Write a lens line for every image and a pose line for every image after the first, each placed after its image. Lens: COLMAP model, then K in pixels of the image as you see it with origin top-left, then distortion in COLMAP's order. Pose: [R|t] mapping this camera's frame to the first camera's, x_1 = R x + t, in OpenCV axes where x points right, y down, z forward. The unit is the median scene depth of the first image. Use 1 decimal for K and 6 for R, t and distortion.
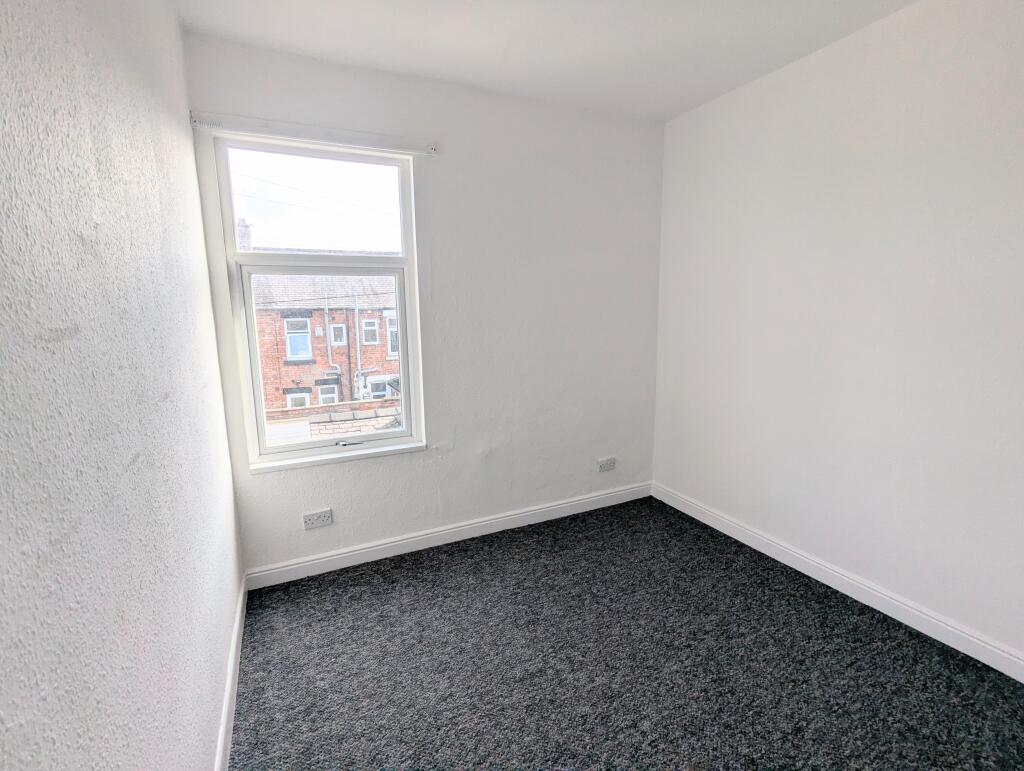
lens RADIAL K [[482.2, 0, 513.3], [0, 482.2, 384.6], [0, 0, 1]] dist [-0.003012, -0.000256]
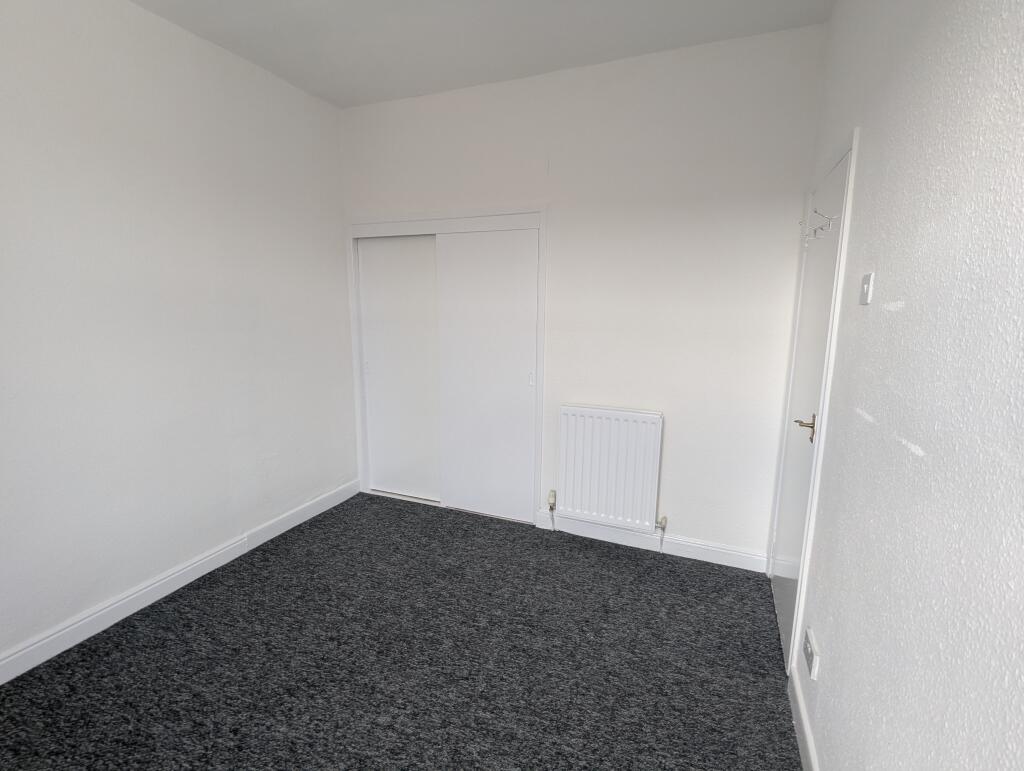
lens RADIAL K [[482.2, 0, 512.8], [0, 482.2, 385.6], [0, 0, 1]] dist [-0.003012, -0.000256]
pose [[-0.661234, -0.123174, 0.739999, -0.471123], [0.129969, 0.952702, 0.274714, -0.154463], [-0.738836, 0.277827, -0.613950, 1.059307]]
